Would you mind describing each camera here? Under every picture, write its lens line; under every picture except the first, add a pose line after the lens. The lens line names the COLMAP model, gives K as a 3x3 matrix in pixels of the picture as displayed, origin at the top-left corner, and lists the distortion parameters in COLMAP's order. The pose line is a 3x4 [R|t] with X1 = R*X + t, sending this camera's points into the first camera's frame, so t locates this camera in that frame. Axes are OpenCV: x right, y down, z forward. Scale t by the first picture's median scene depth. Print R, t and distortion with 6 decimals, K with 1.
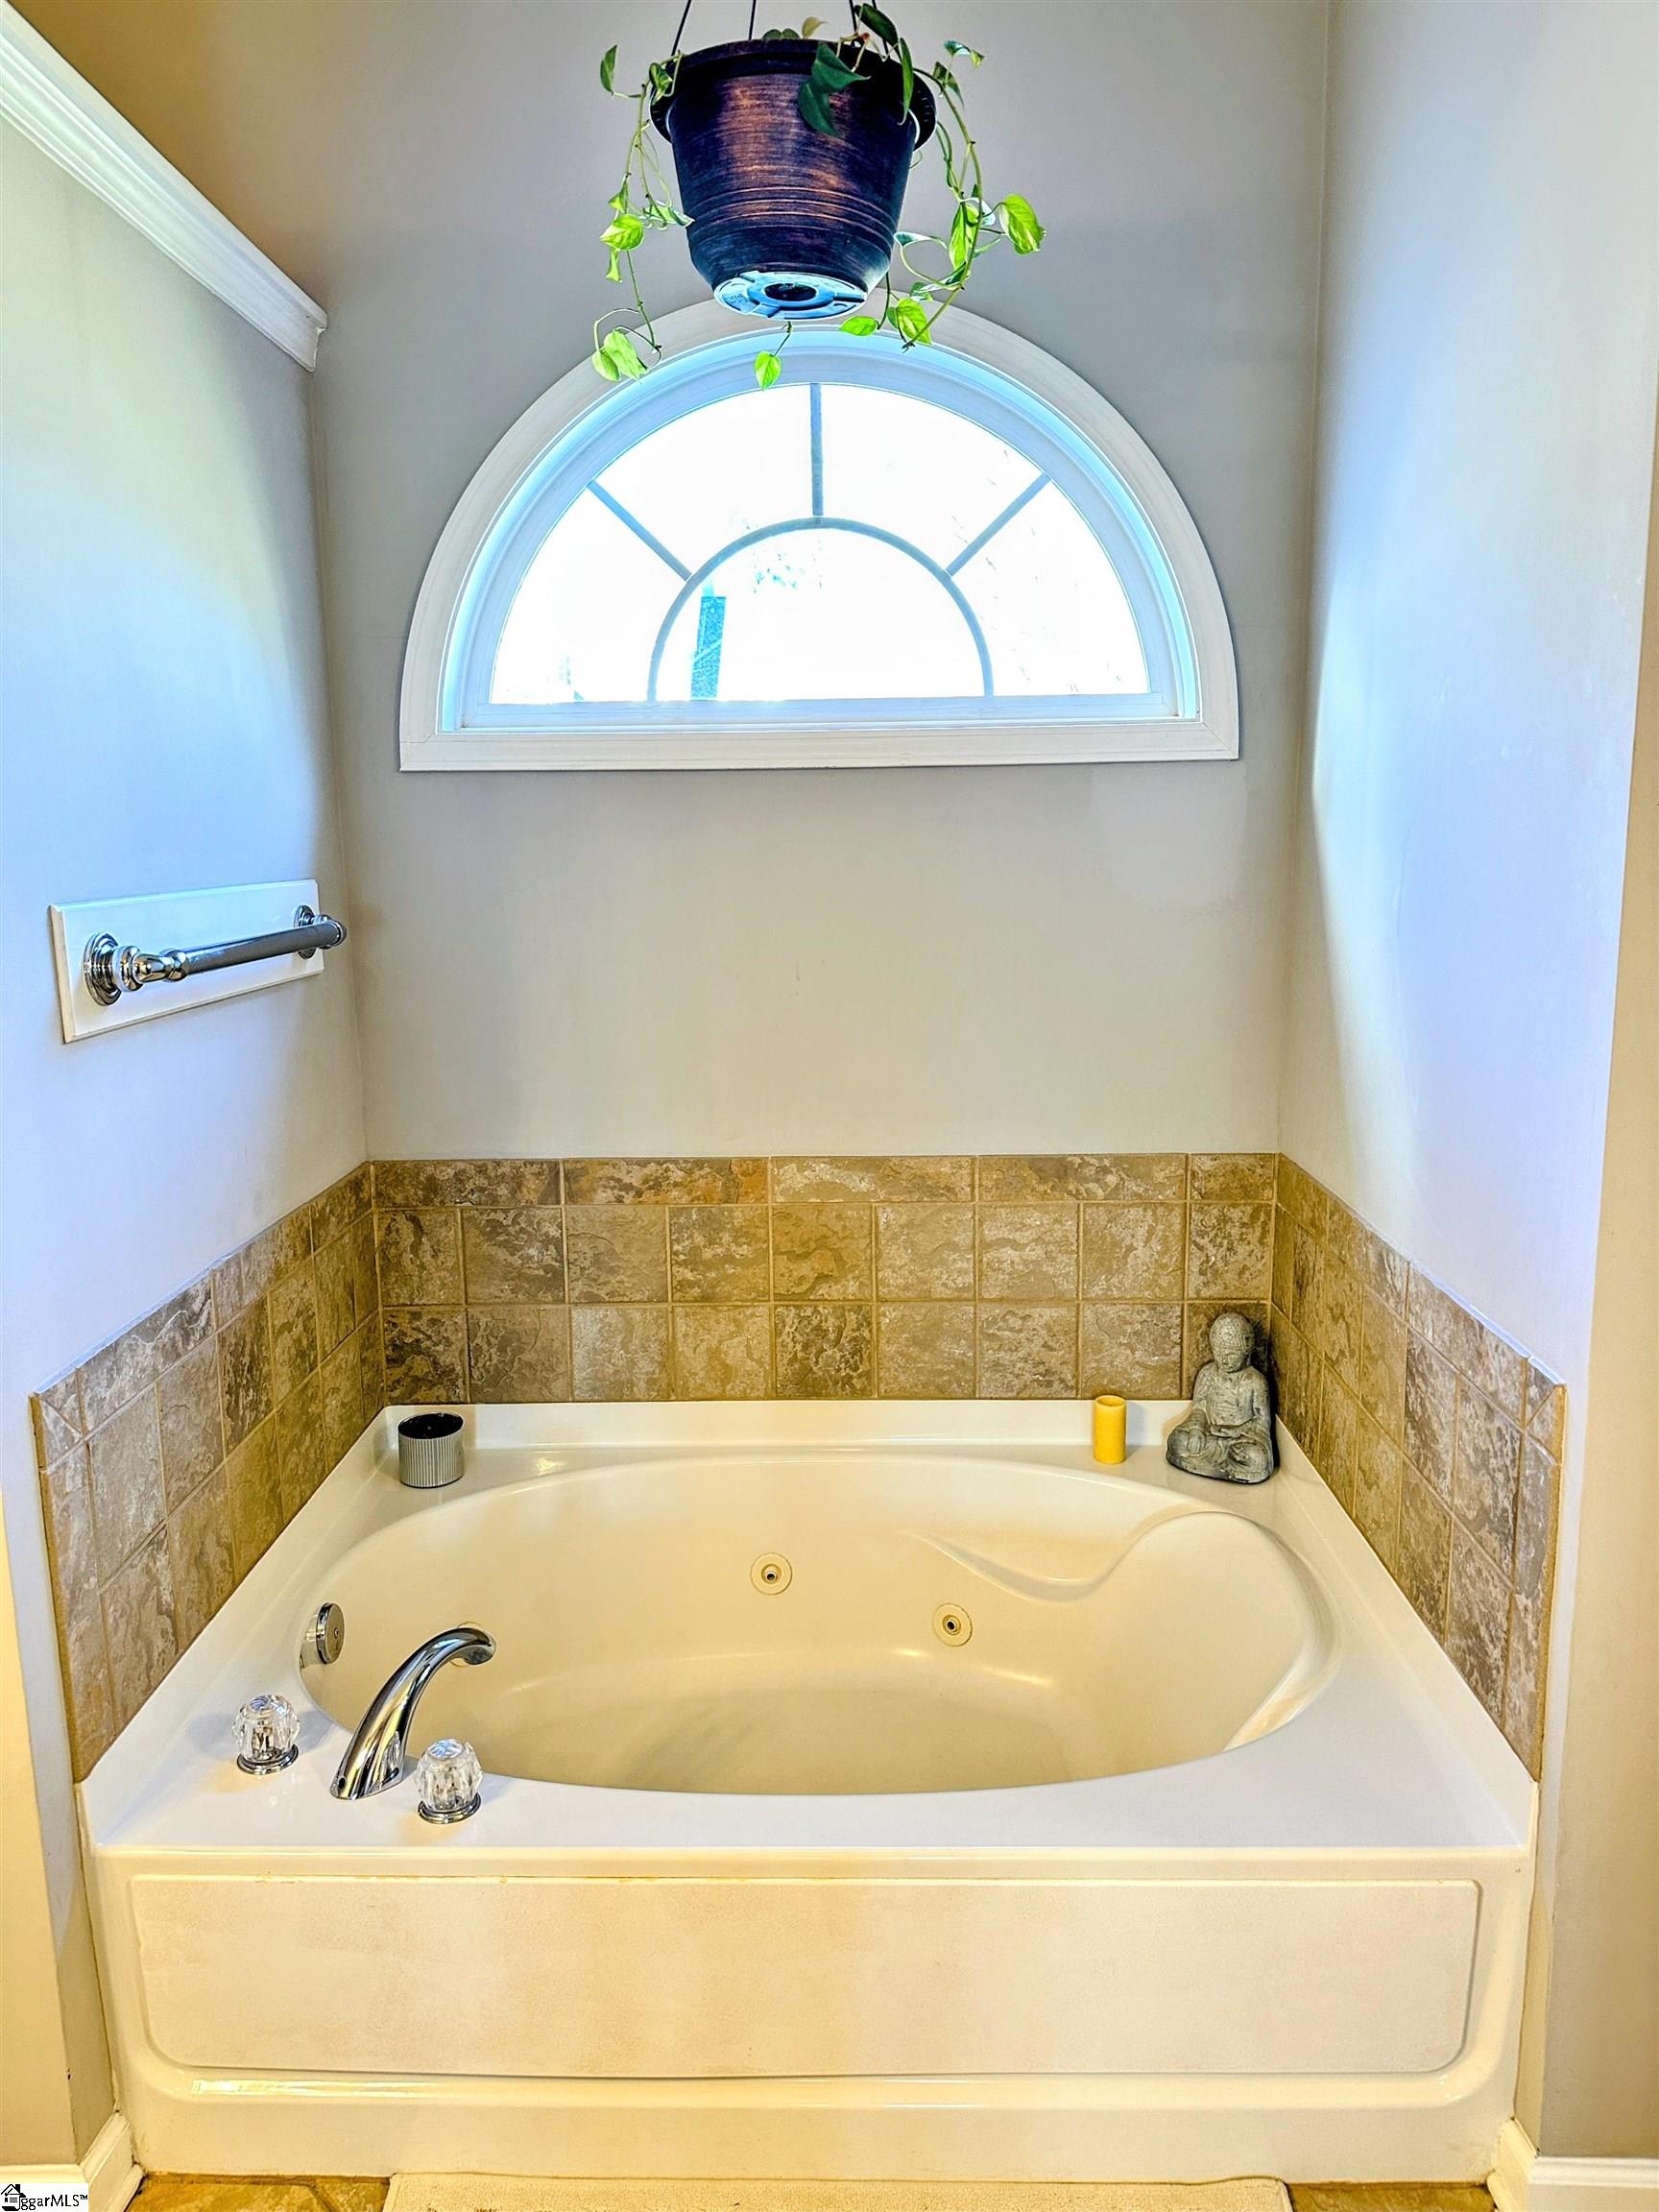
lens RADIAL K [[1525.0, 0, 811.9], [0, 1525.0, 1099.3], [0, 0, 1]] dist [0.002036, -0.017648]
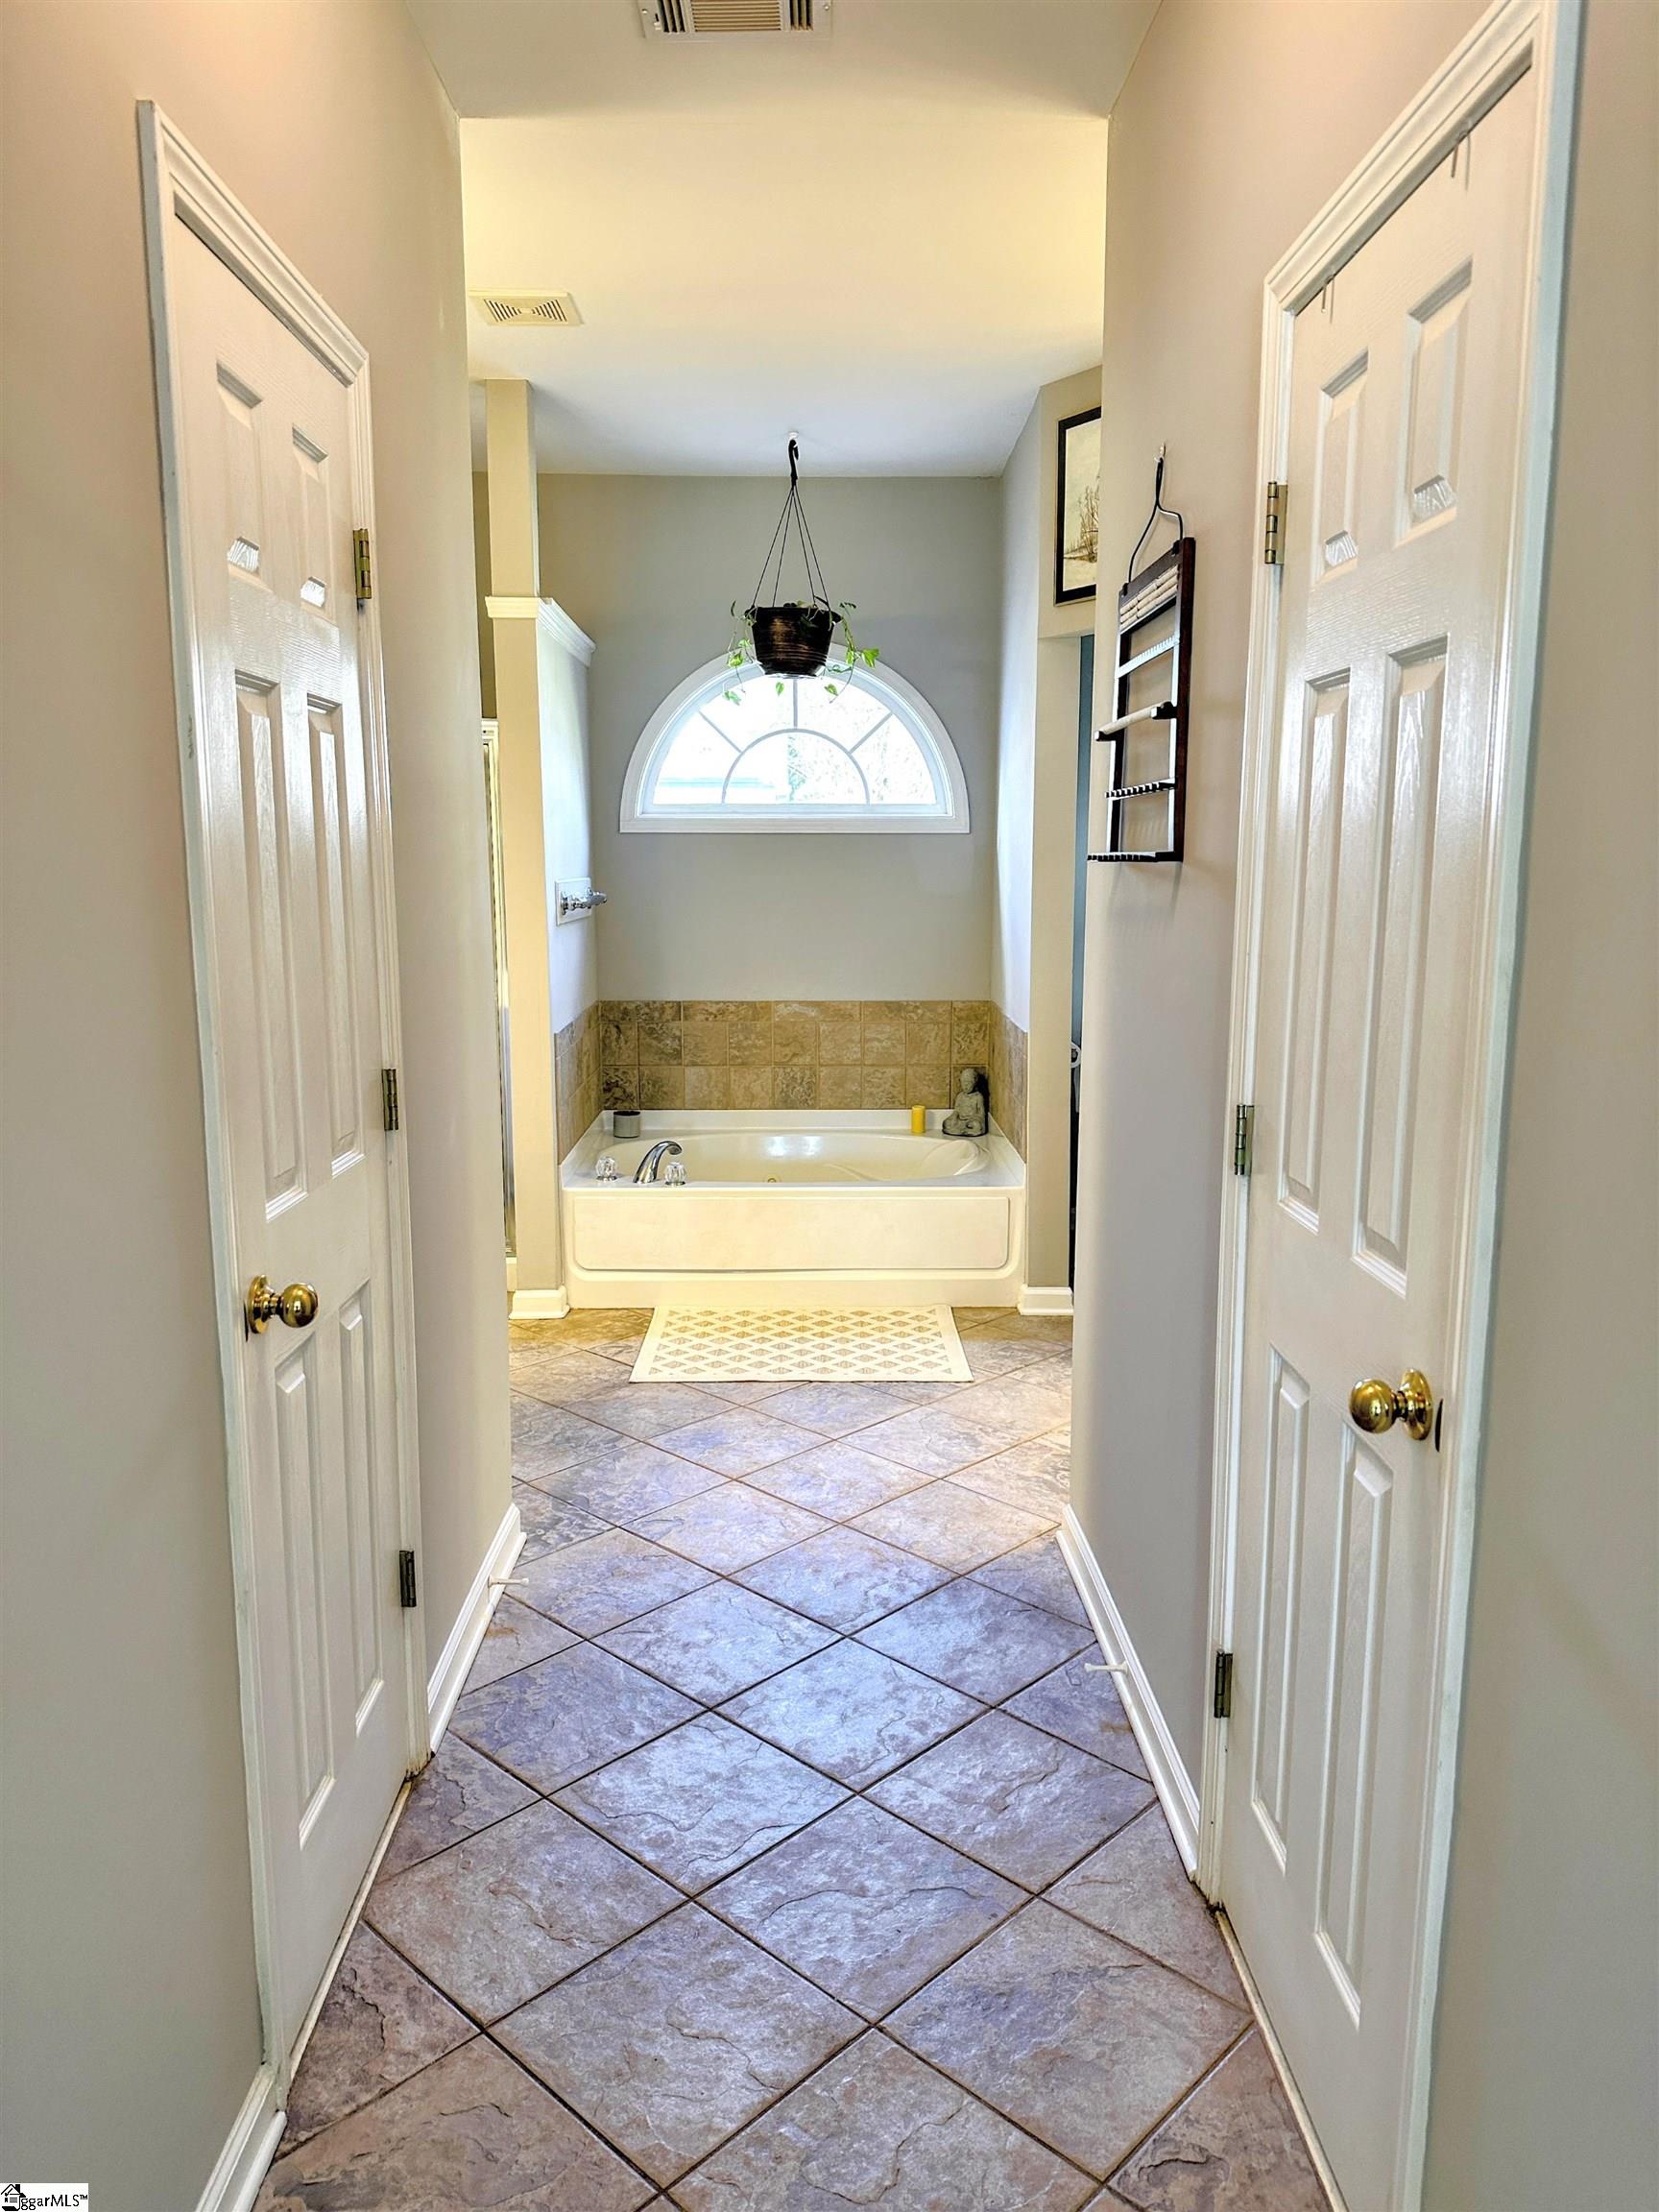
lens RADIAL K [[1525.0, 0, 839.4], [0, 1525.0, 1115.0], [0, 0, 1]] dist [0.002036, -0.017648]
pose [[0.998447, 0.006899, 0.055278, -0.053235], [-0.006506, 0.999952, -0.007295, 0.226556], [-0.055325, 0.006924, 0.998444, -1.309461]]
